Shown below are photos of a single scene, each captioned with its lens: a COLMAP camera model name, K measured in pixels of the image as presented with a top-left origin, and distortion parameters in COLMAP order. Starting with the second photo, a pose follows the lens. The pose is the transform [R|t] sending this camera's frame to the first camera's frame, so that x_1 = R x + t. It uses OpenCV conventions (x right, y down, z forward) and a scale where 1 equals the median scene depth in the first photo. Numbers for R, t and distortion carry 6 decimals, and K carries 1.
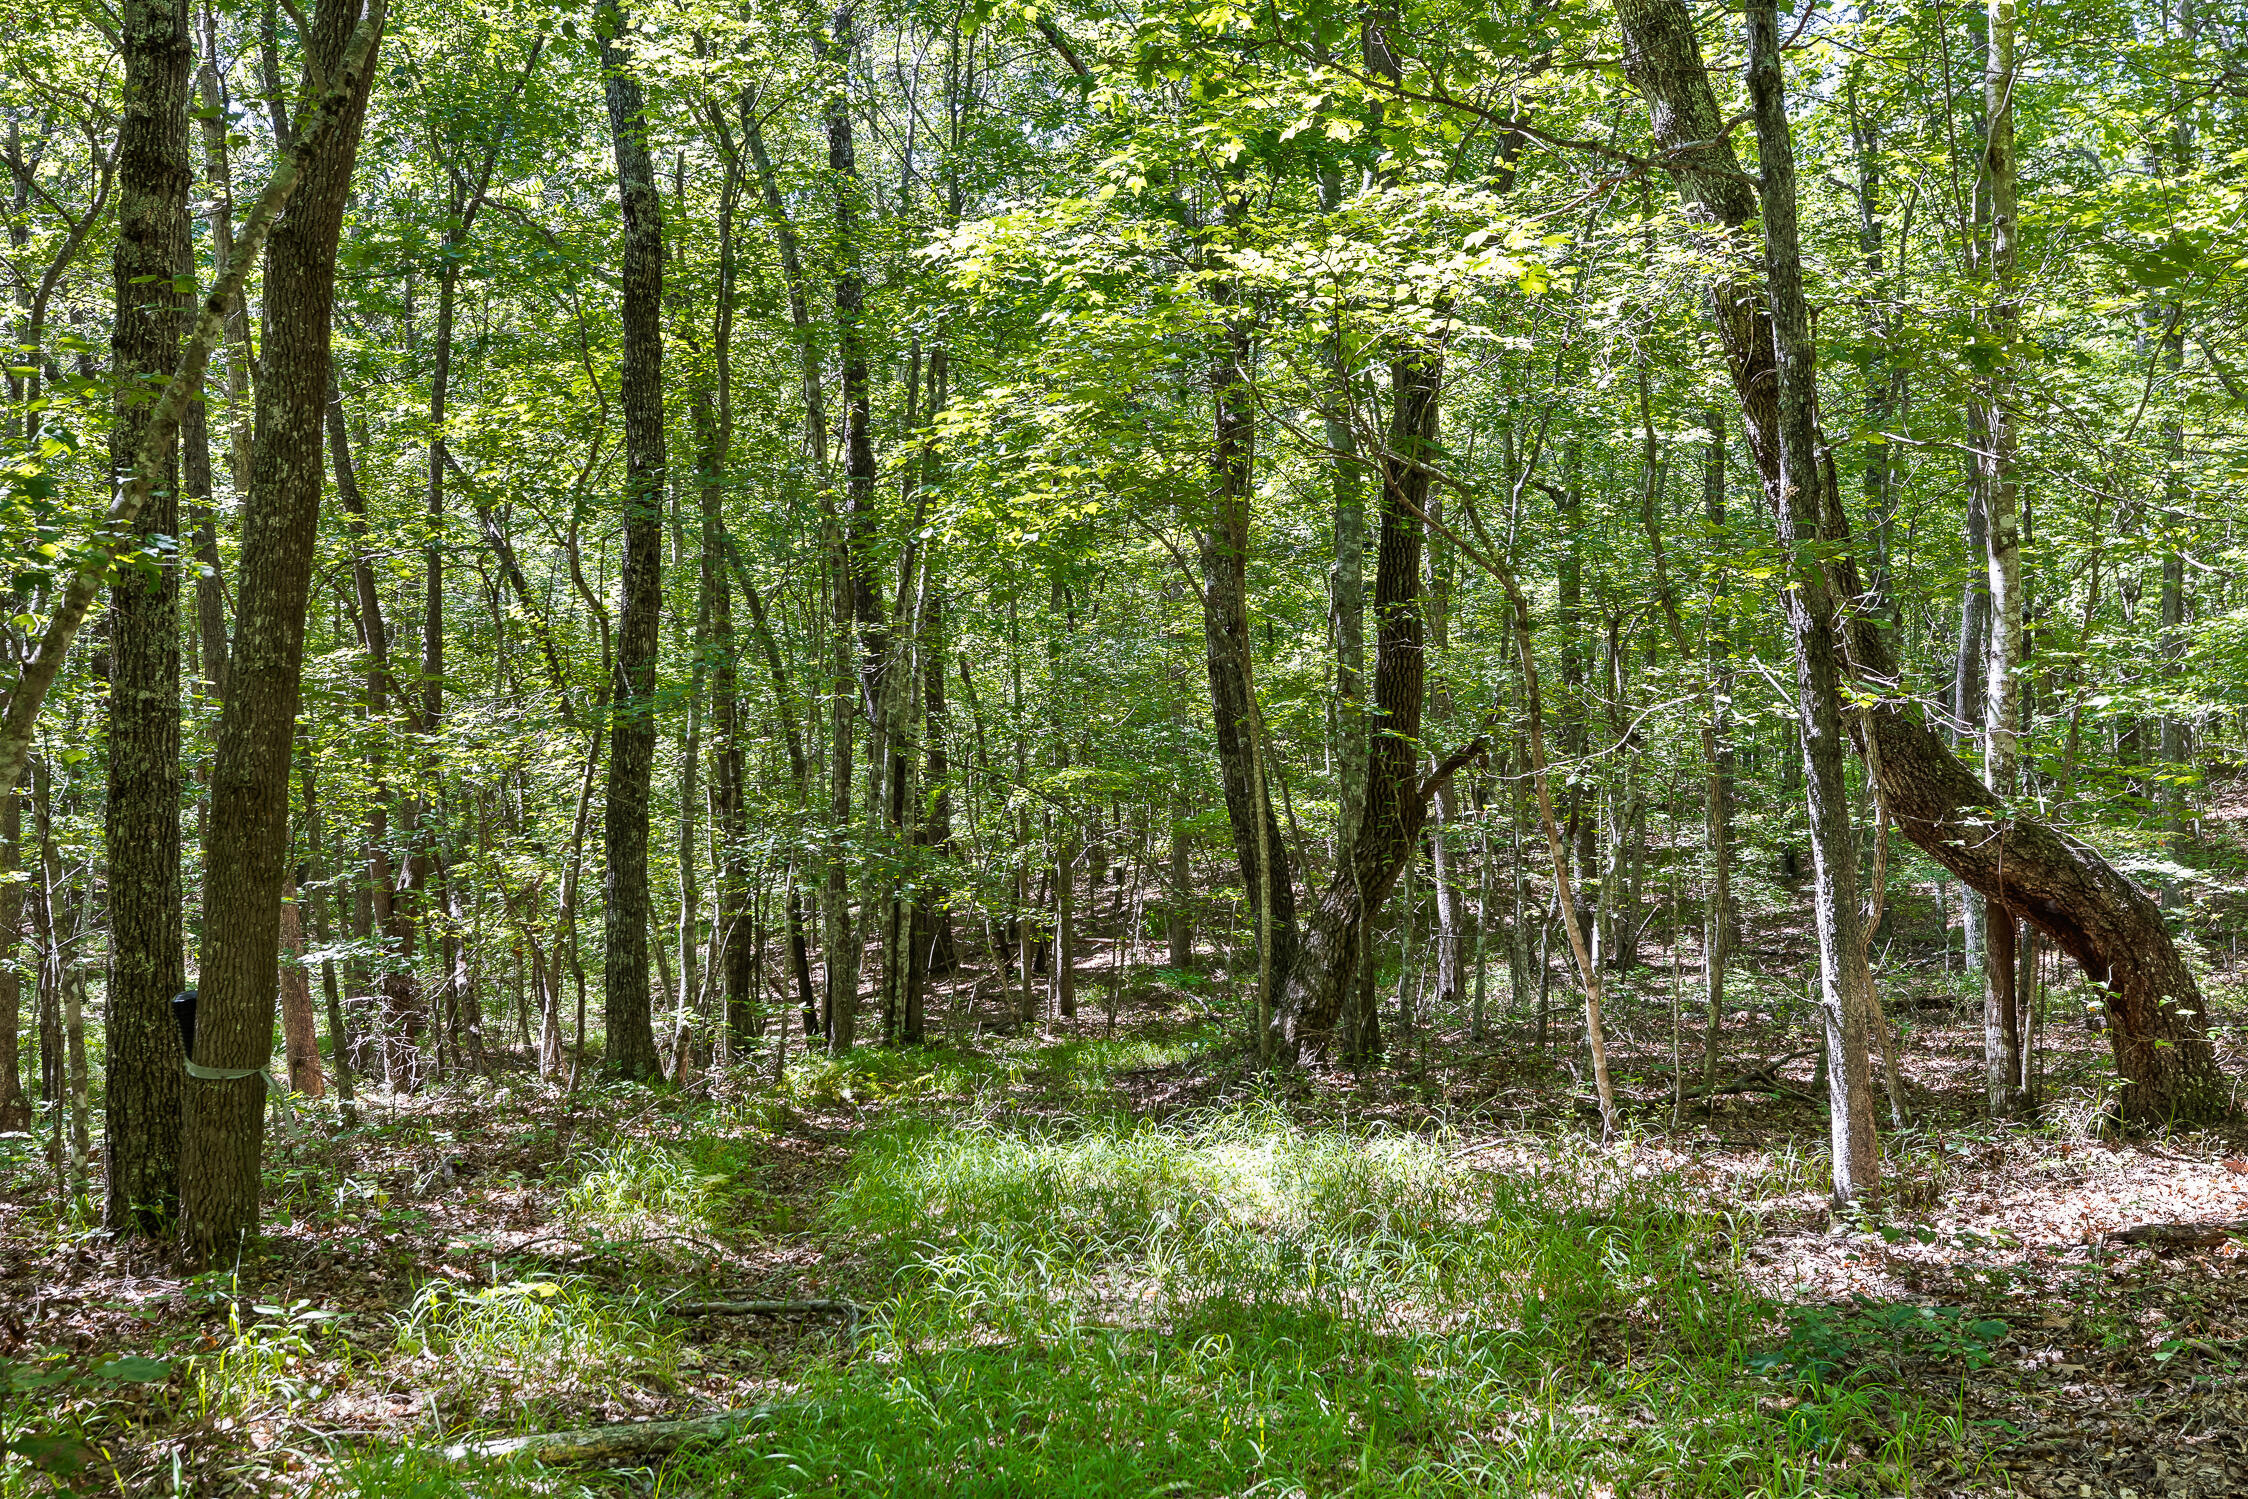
lens RADIAL K [[2268.2, 0, 1124.1], [0, 2268.2, 752.6], [0, 0, 1]] dist [0.000955, 0.000000]
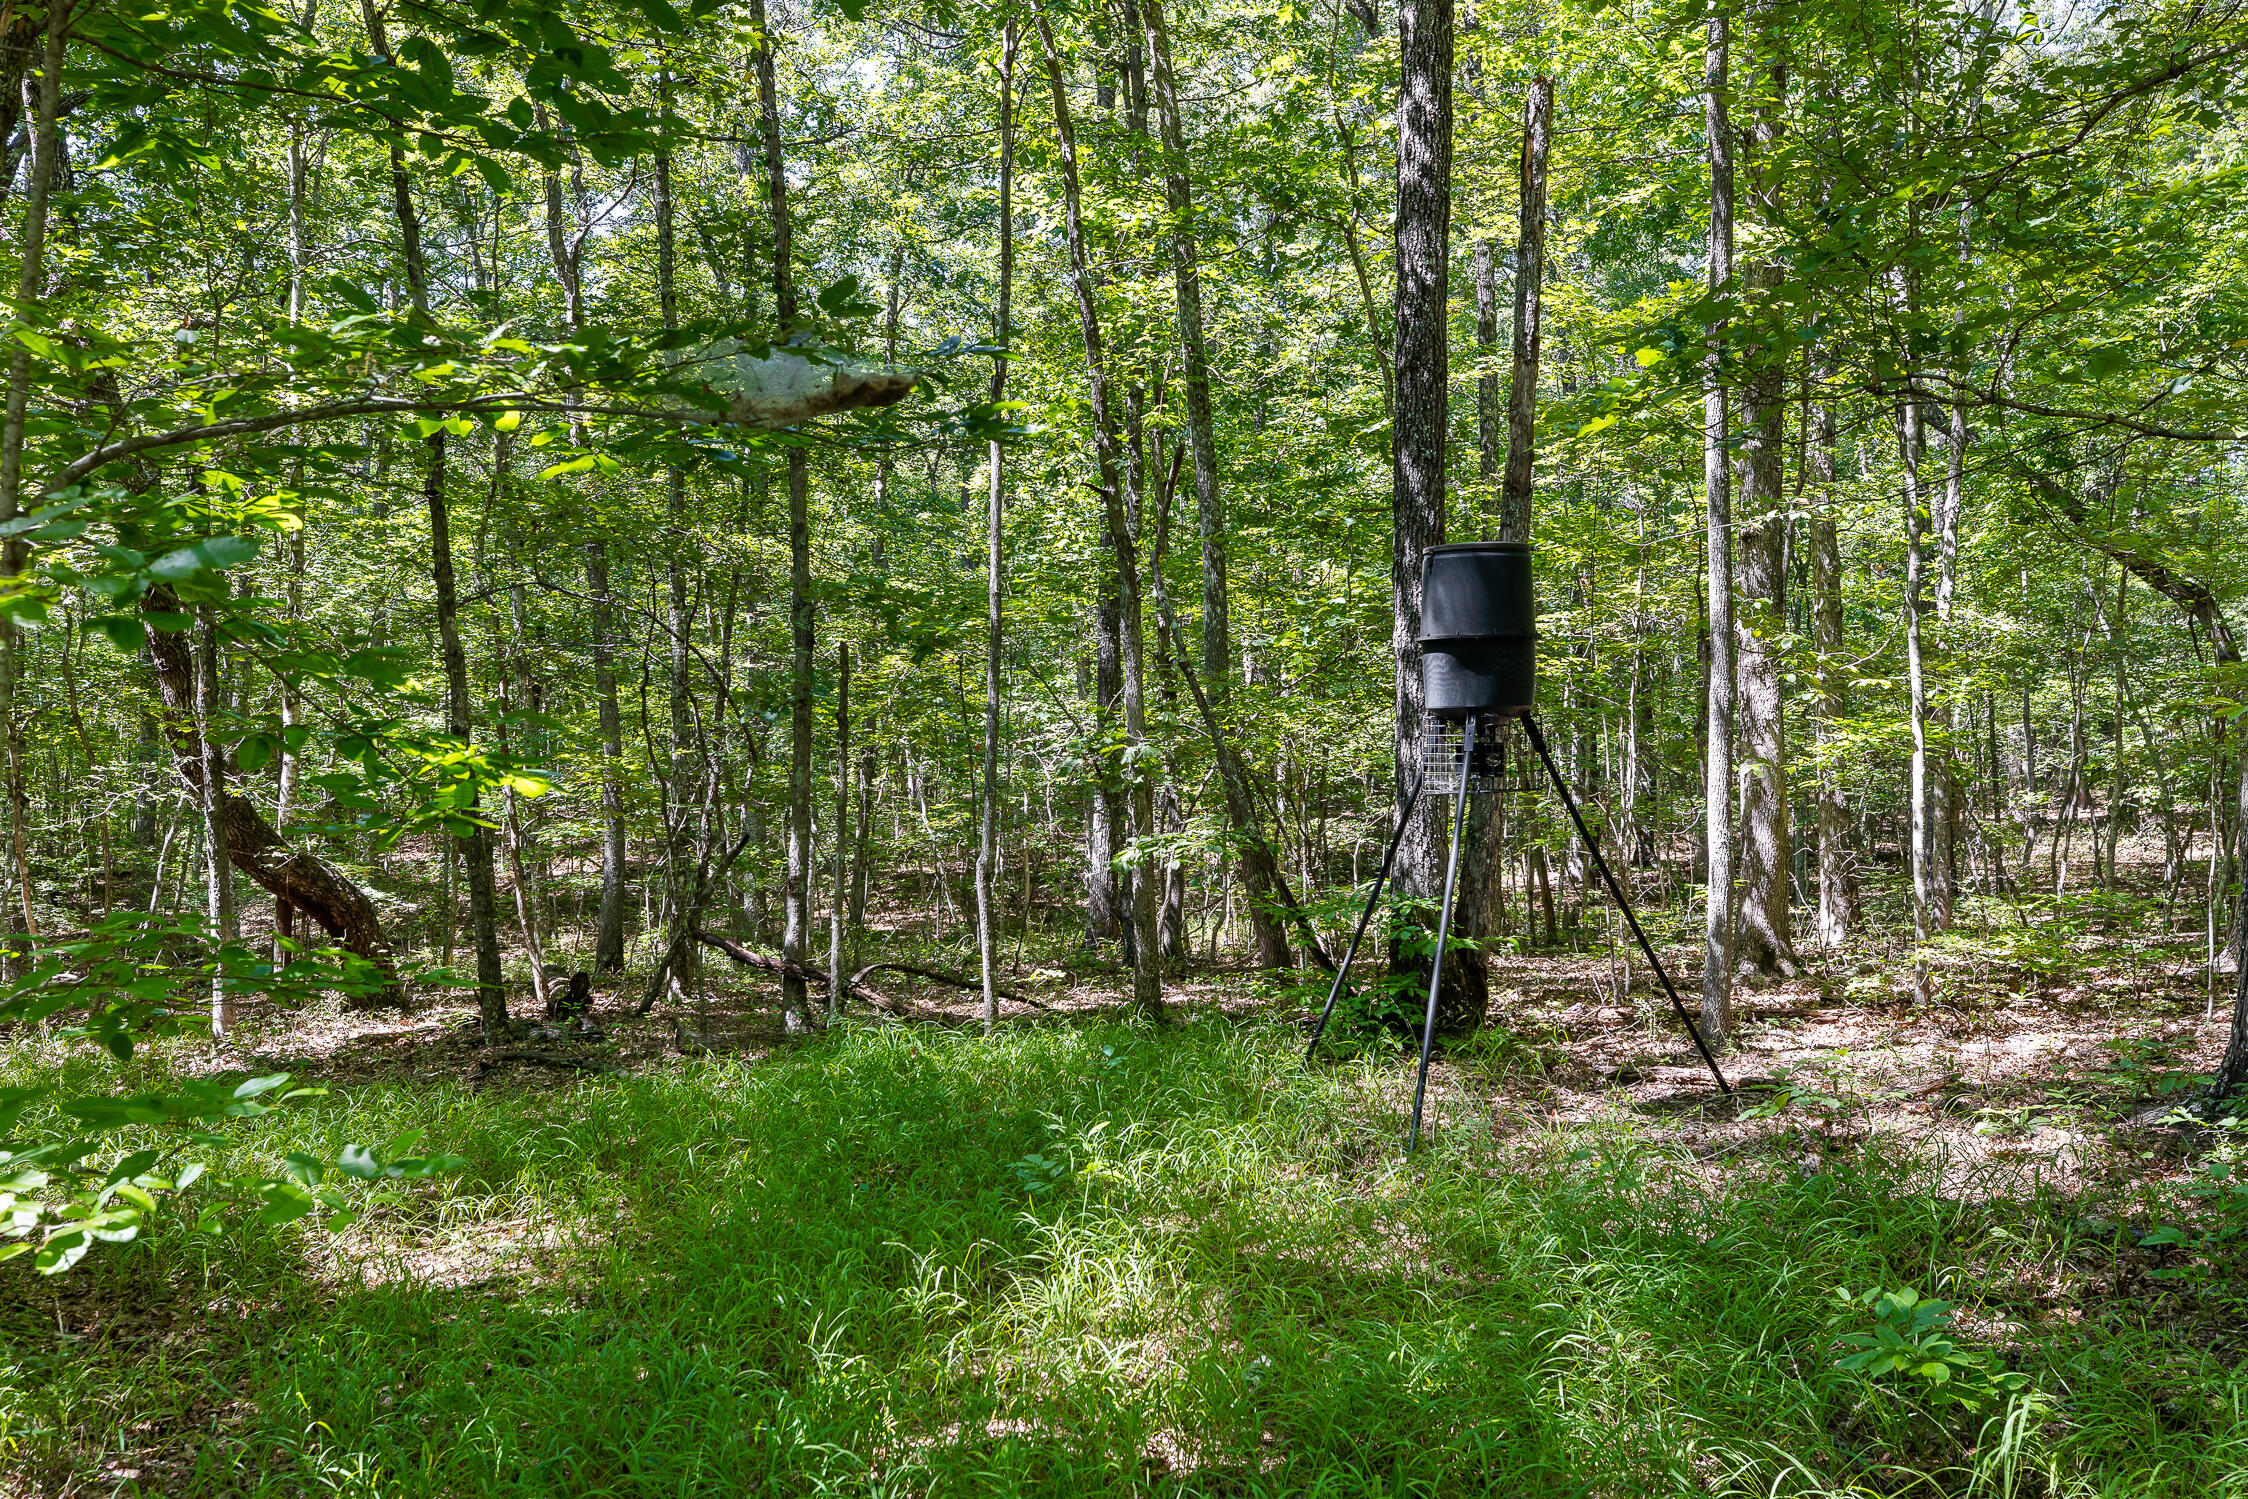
lens RADIAL K [[1876.3, 0, 1124.0], [0, 1876.3, 749.8], [0, 0, 1]] dist [-0.000090, 0.000024]
pose [[0.684785, 0.041060, 0.727588, -0.259800], [-0.019013, 0.999078, -0.038486, -0.008659], [-0.728497, 0.012521, 0.684934, -0.538084]]
